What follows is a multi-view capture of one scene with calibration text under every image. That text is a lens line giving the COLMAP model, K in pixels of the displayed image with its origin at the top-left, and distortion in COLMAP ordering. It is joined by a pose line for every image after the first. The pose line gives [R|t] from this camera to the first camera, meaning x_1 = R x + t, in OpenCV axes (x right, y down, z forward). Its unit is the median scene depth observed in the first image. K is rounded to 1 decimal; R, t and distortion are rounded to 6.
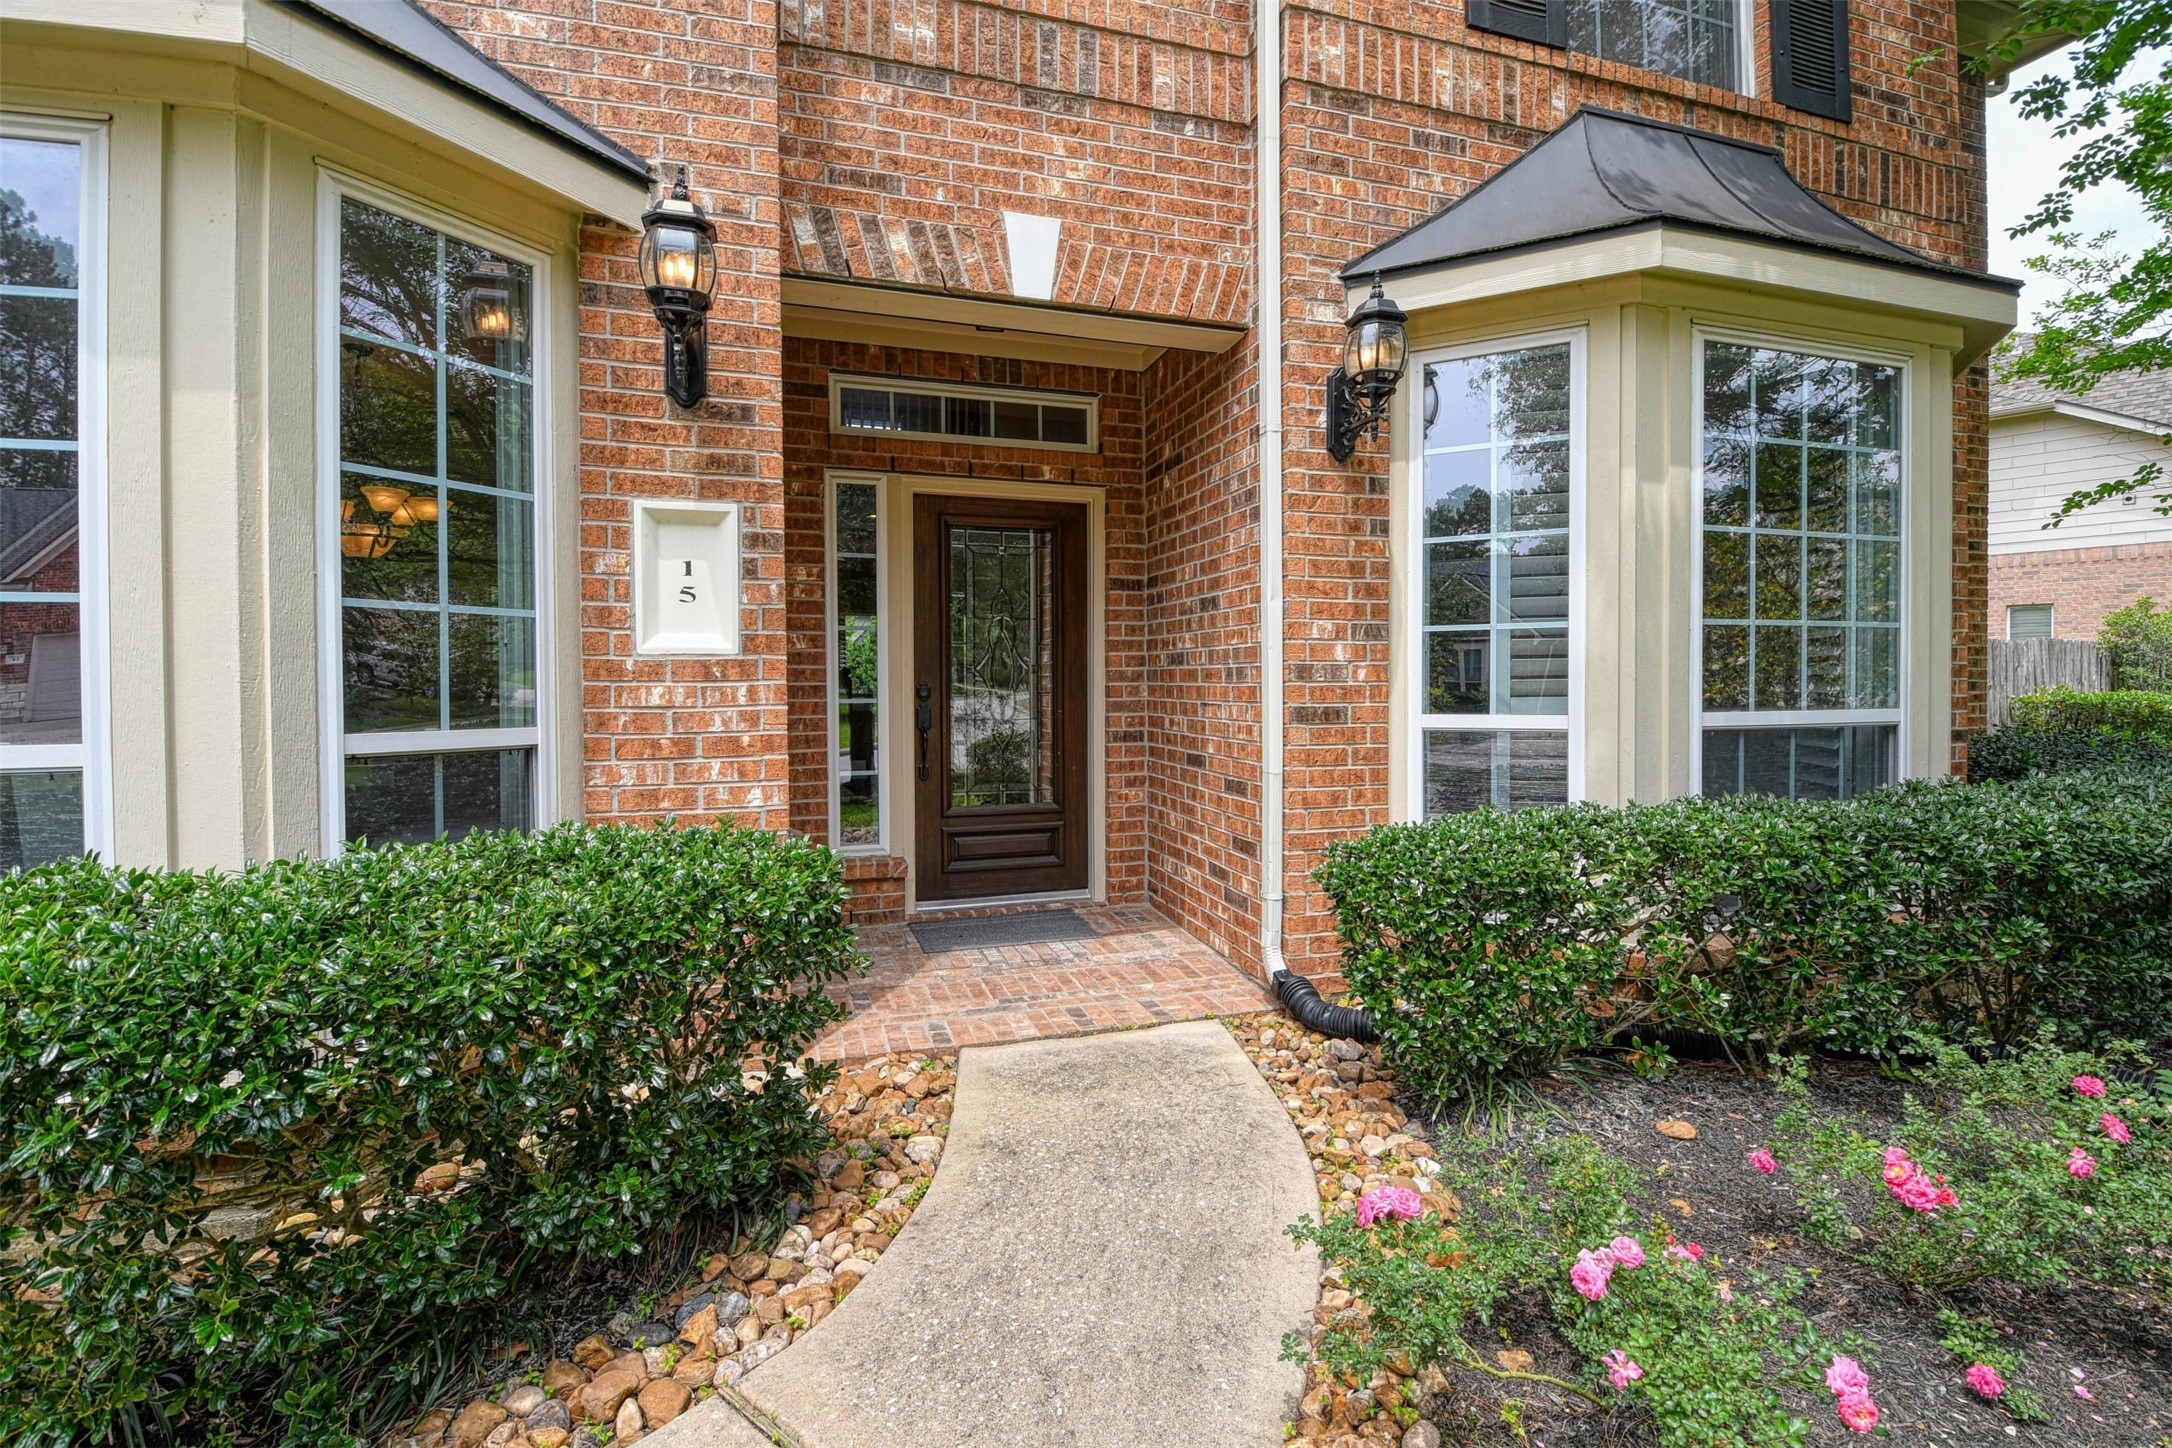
lens RADIAL K [[950.2, 0, 1092.7], [0, 950.2, 703.0], [0, 0, 1]] dist [0.007656, -0.016682]
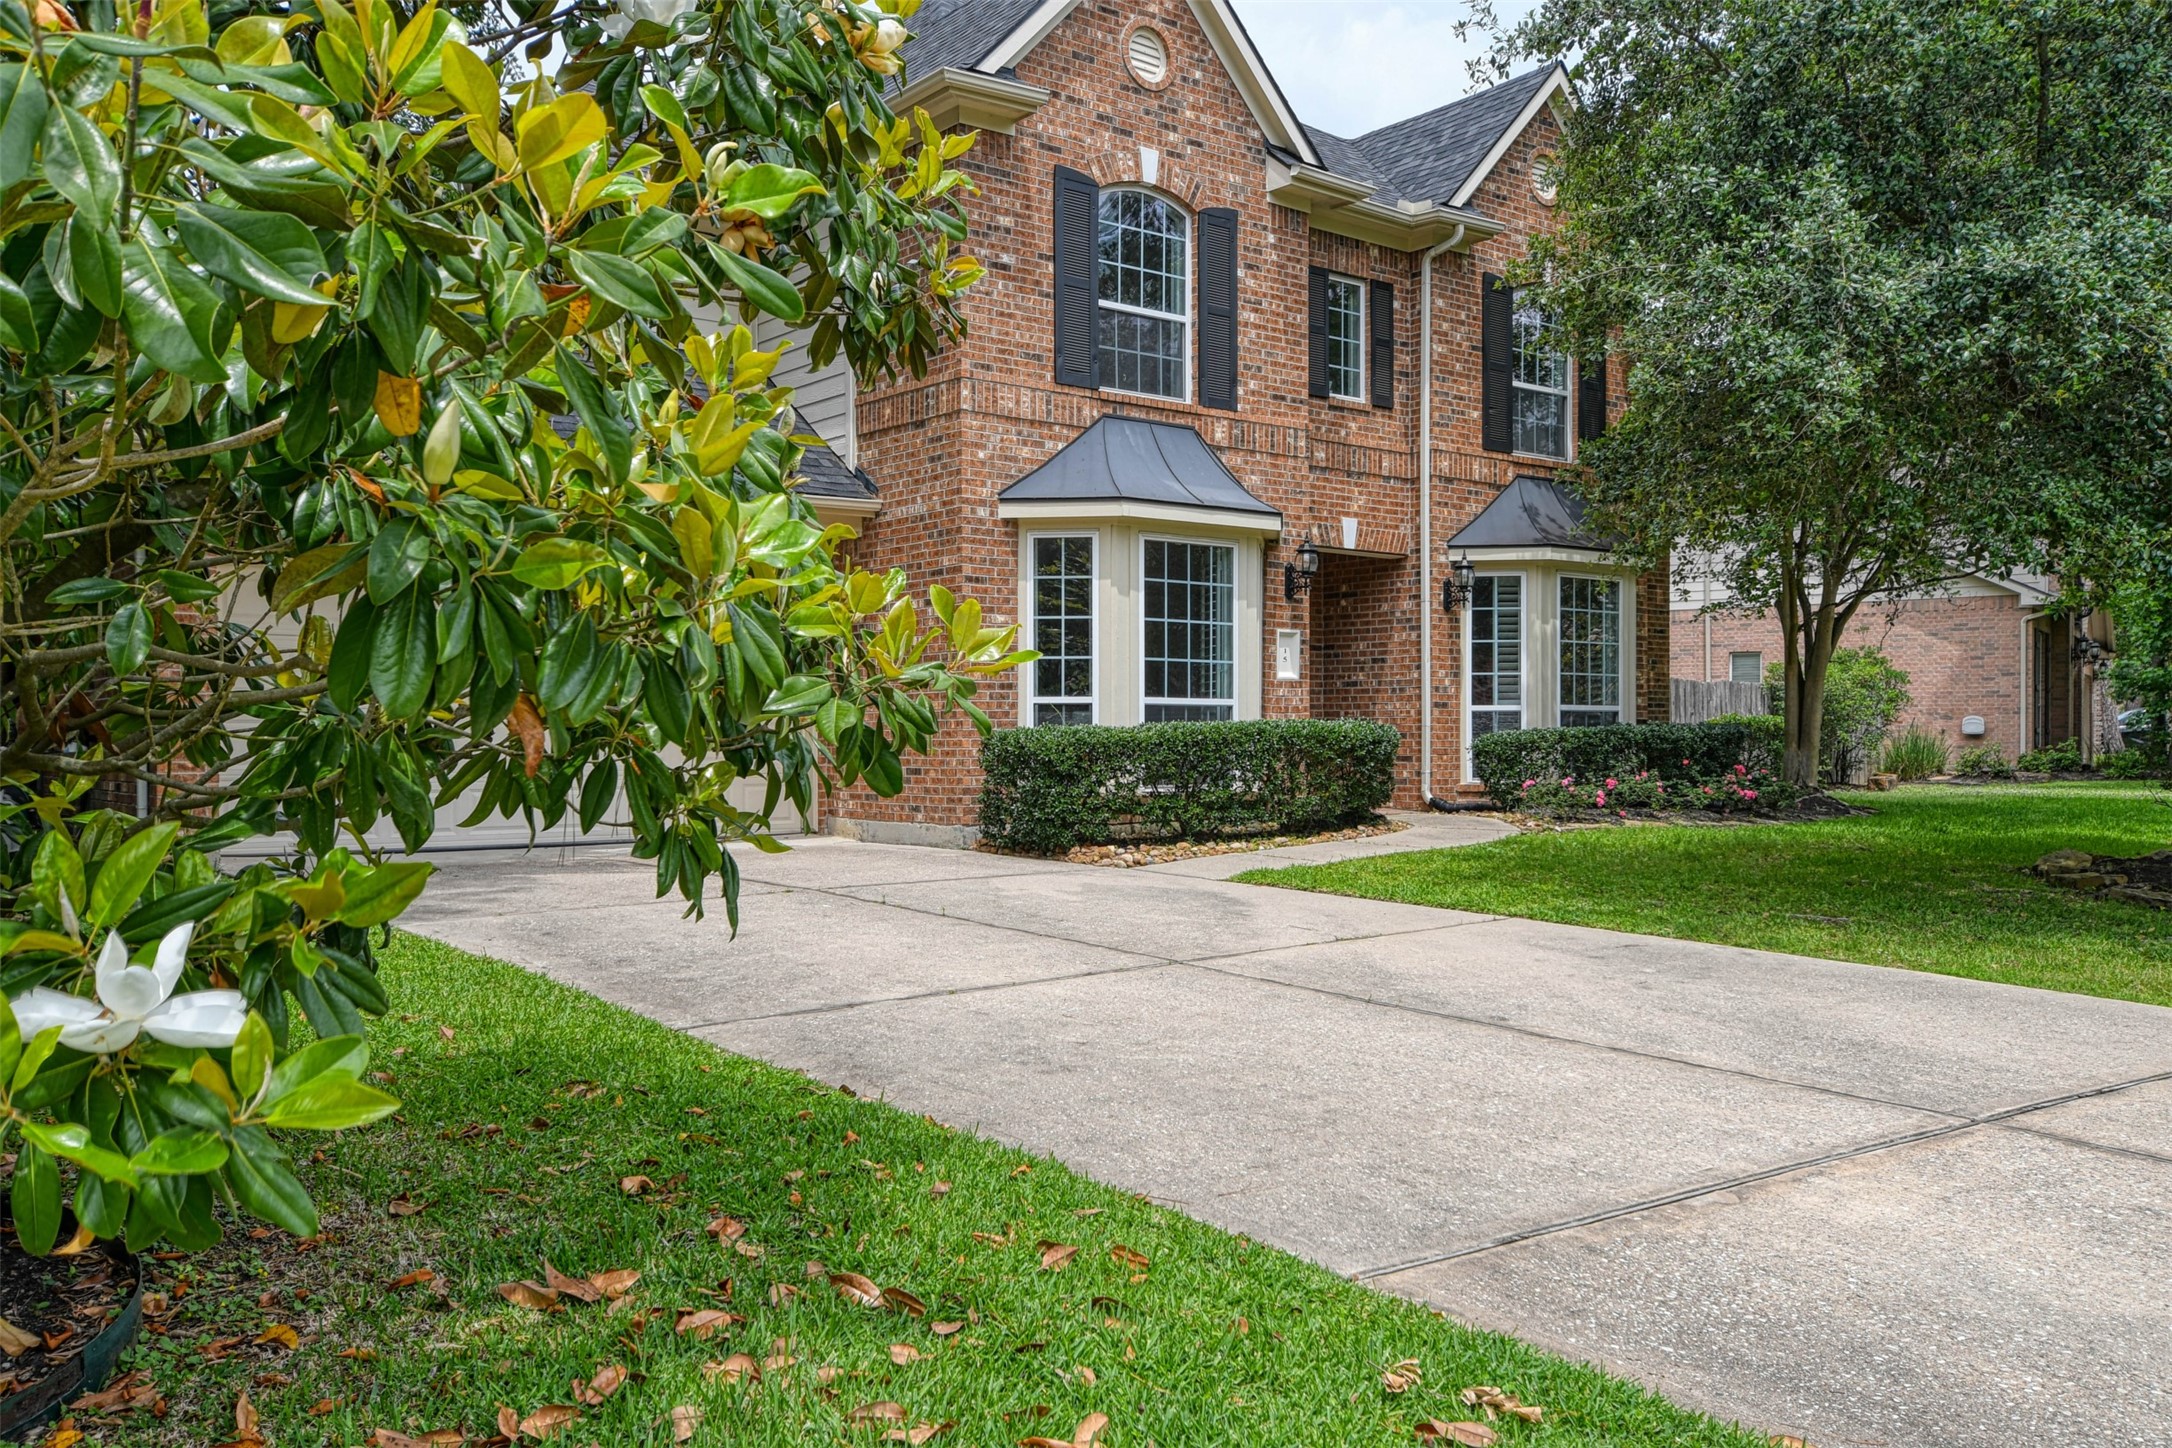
lens RADIAL K [[1742.0, 0, 1039.6], [0, 1742.0, 742.9], [0, 0, 1]] dist [0.002506, -0.002829]
pose [[0.940631, 0.004580, 0.339401, -2.479485], [0.001710, 0.999832, -0.018229, 0.206081], [-0.339427, 0.017727, 0.940465, -3.227293]]
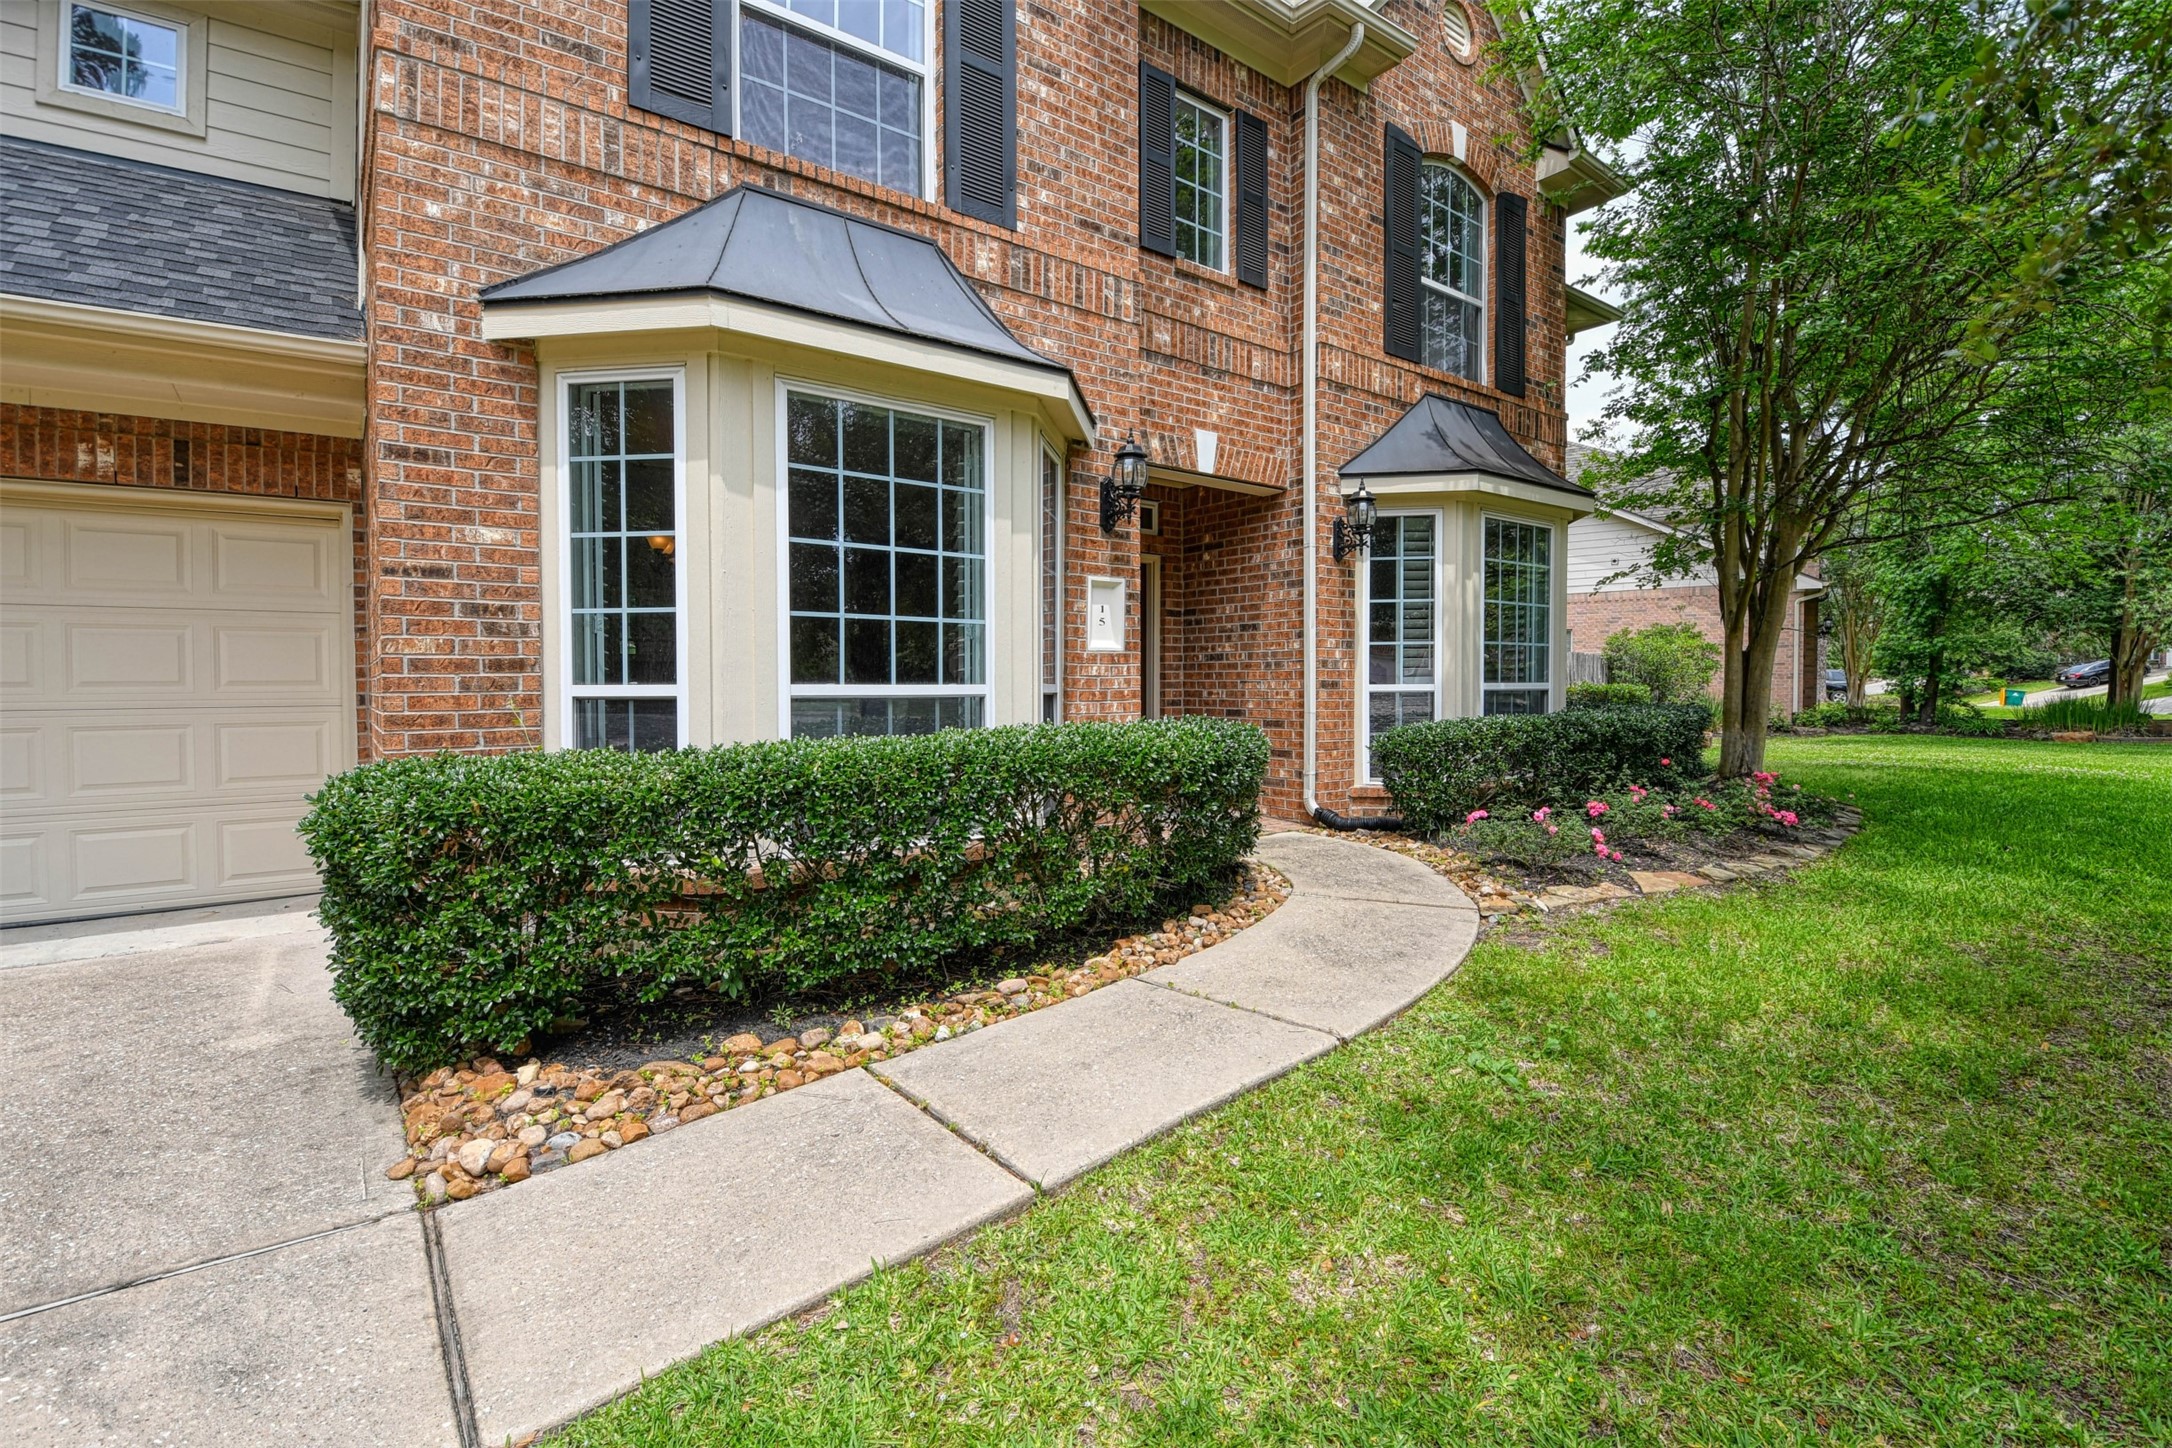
lens RADIAL K [[950.2, 0, 1081.4], [0, 950.2, 711.6], [0, 0, 1]] dist [0.007656, -0.016682]
pose [[0.944883, -0.006624, 0.327340, -0.926421], [0.004949, 0.999970, 0.005950, 0.055370], [-0.327370, -0.004002, 0.944888, -0.757533]]
